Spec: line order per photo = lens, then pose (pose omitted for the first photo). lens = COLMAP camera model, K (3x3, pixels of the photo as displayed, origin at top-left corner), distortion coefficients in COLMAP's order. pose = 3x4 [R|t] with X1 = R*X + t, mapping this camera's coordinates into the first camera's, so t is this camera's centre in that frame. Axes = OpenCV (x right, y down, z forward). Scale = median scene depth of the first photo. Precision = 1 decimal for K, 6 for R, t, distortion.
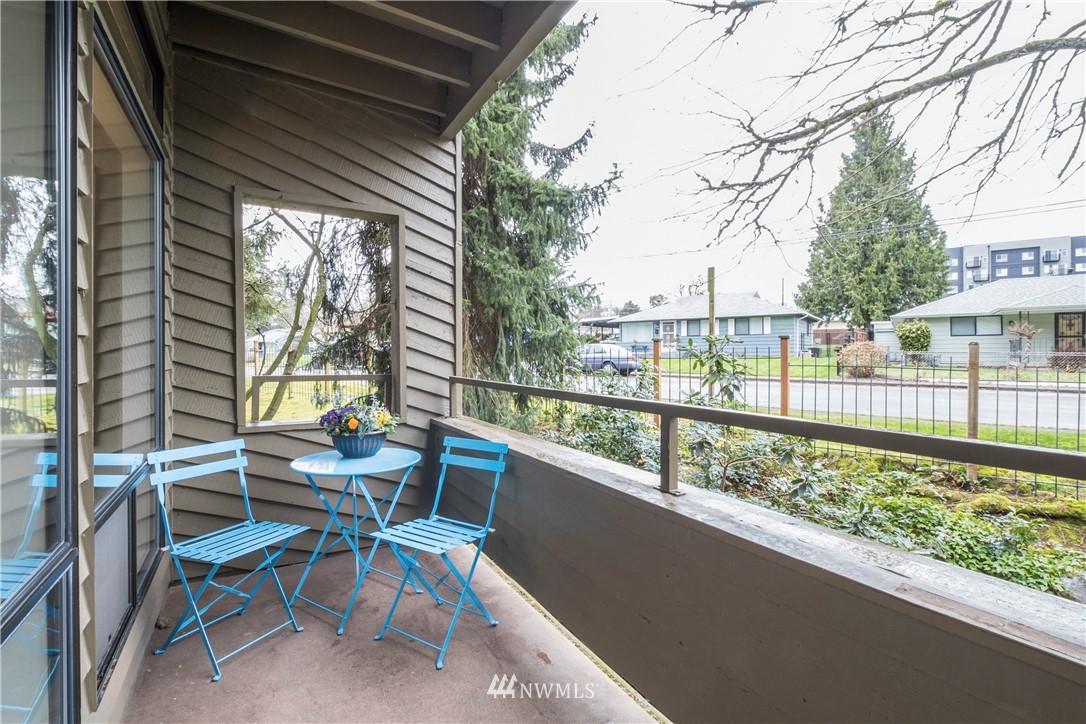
lens RADIAL K [[501.6, 0, 550.1], [0, 501.6, 358.3], [0, 0, 1]] dist [0.015698, -0.010524]
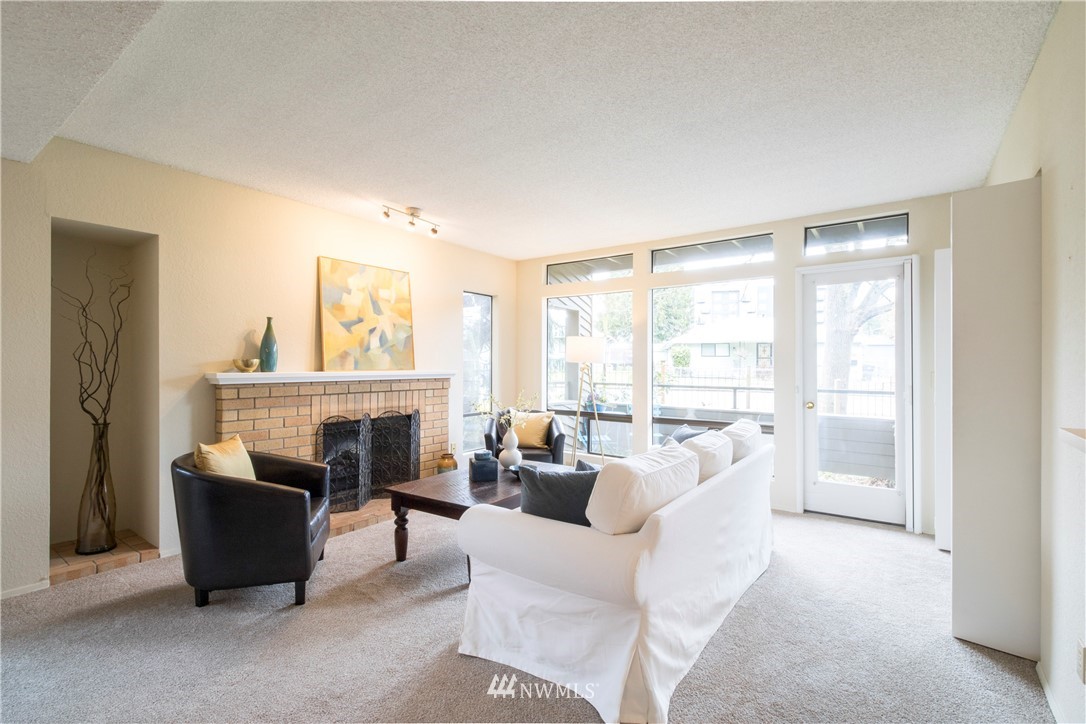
lens RADIAL K [[492.6, 0, 549.0], [0, 492.6, 363.5], [0, 0, 1]] dist [0.013020, -0.010773]
pose [[0.917033, 0.008472, 0.398721, -0.115272], [-0.003460, 0.999906, -0.013288, -0.002170], [-0.398796, 0.010806, 0.916976, -0.084225]]
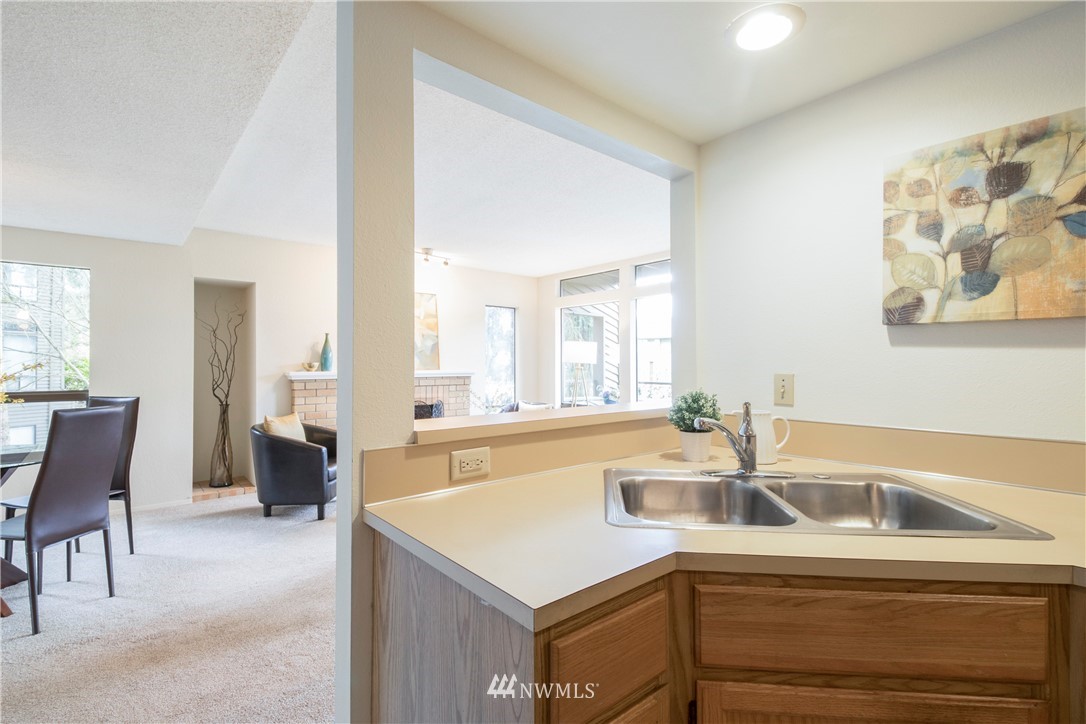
lens RADIAL K [[501.6, 0, 550.1], [0, 501.6, 358.3], [0, 0, 1]] dist [0.015698, -0.010524]
pose [[0.985137, 0.004792, 0.171702, -0.084689], [-0.000560, 0.999695, -0.024692, -0.001727], [-0.171768, 0.024229, 0.984839, -0.130772]]
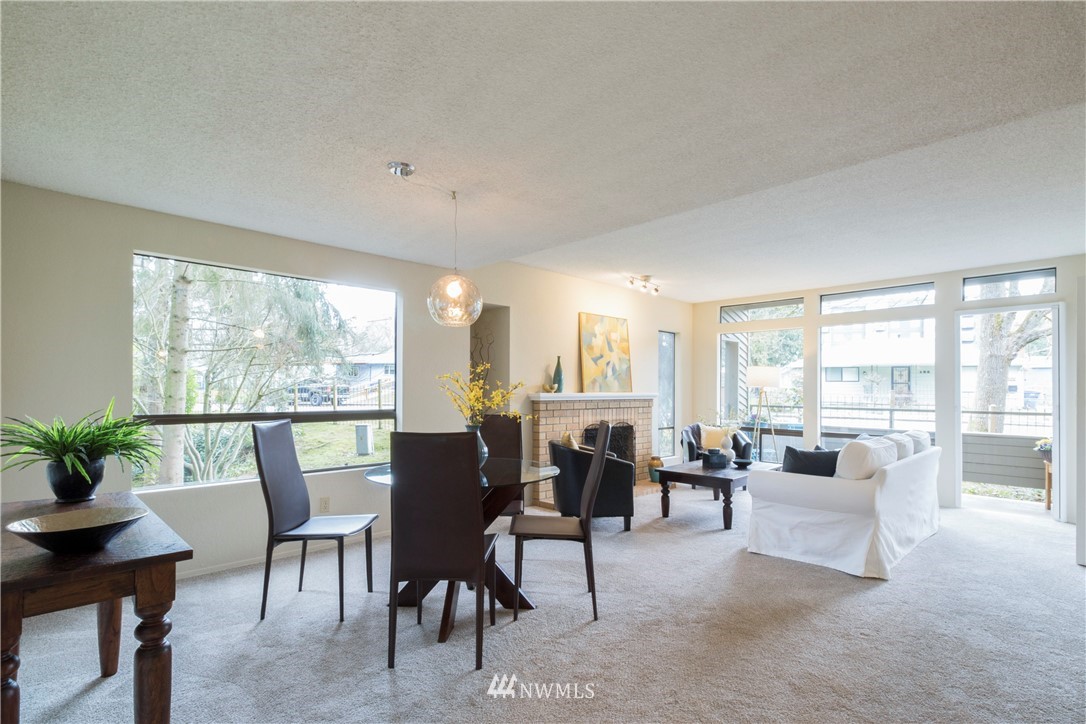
lens RADIAL K [[525.3, 0, 541.0], [0, 525.3, 387.7], [0, 0, 1]] dist [0.001627, -0.000662]
pose [[0.973544, 0.010270, 0.228268, -0.176373], [-0.006974, 0.999859, -0.015243, -0.000488], [-0.228393, 0.013248, 0.973479, -0.128372]]
